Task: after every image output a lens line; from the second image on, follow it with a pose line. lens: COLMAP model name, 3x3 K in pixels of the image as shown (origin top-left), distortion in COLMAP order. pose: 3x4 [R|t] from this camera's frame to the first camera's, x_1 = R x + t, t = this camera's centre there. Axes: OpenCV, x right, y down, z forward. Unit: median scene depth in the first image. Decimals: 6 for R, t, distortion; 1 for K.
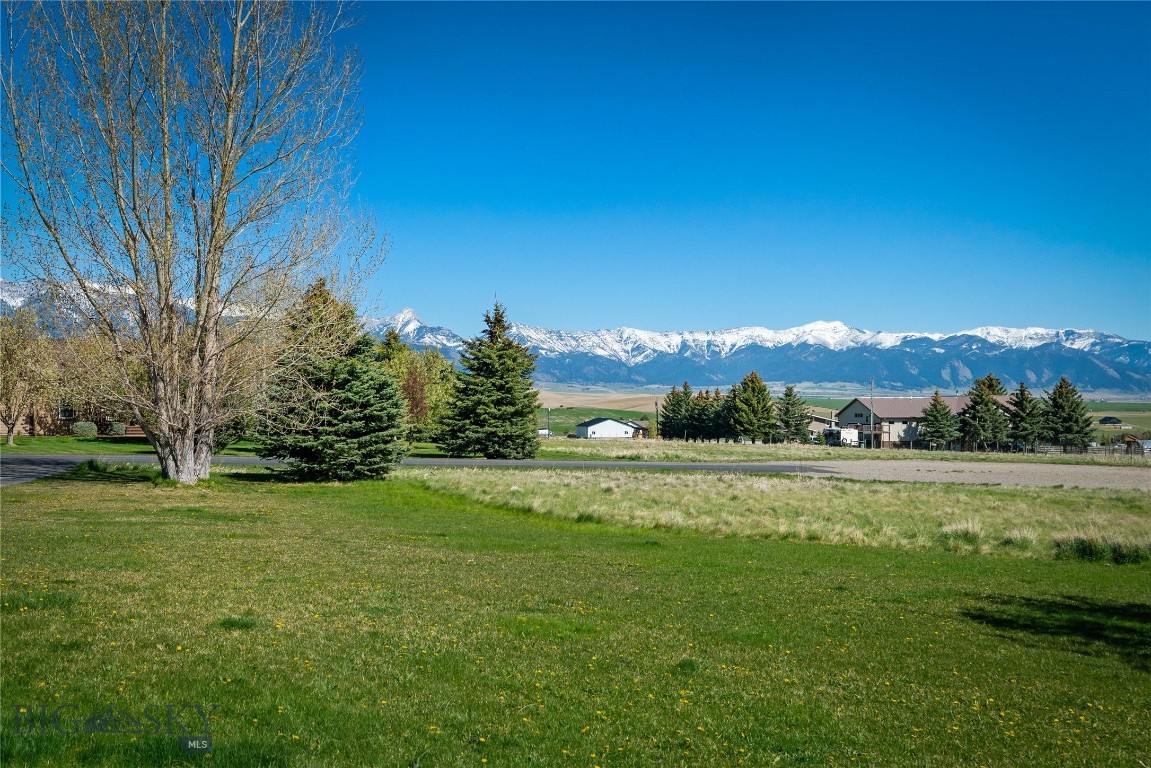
lens RADIAL K [[1162.2, 0, 572.3], [0, 1162.2, 386.1], [0, 0, 1]] dist [-0.007603, 0.000000]
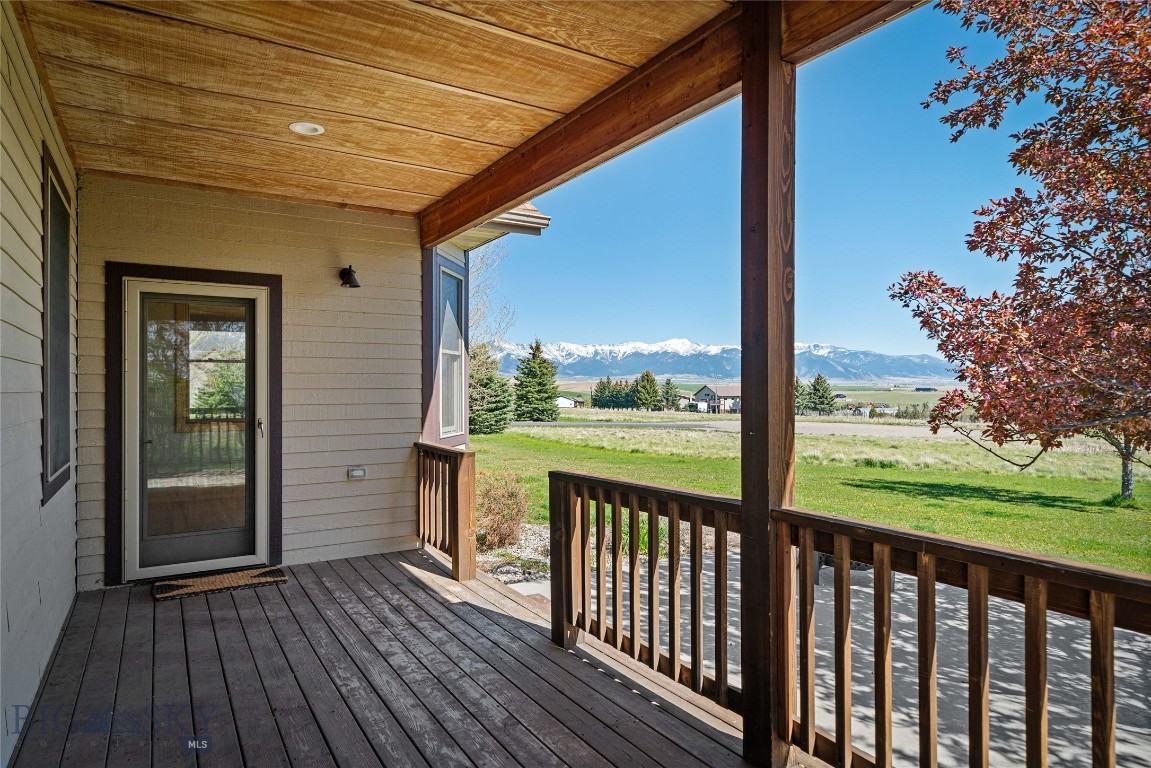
lens RADIAL K [[686.5, 0, 571.5], [0, 686.5, 384.3], [0, 0, 1]] dist [-0.001837, -0.000011]
pose [[0.997946, -0.001242, 0.064054, -0.123880], [0.000477, 0.999928, 0.011956, -0.016686], [-0.064065, -0.011901, 0.997875, -0.171496]]
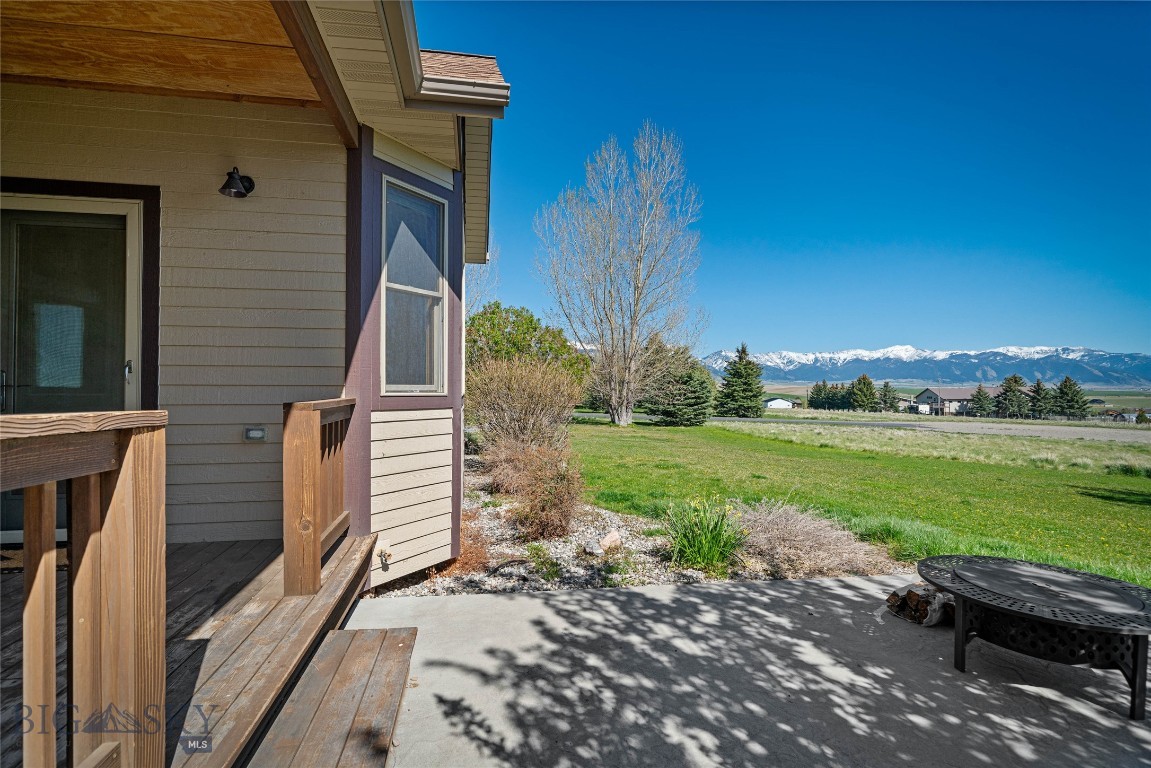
lens RADIAL K [[565.9, 0, 569.0], [0, 565.9, 385.6], [0, 0, 1]] dist [0.001992, 0.000228]
pose [[0.951335, 0.000020, -0.308160, -0.075226], [0.002126, 0.999976, 0.006626, -0.003265], [0.308153, -0.006959, 0.951311, -0.088302]]
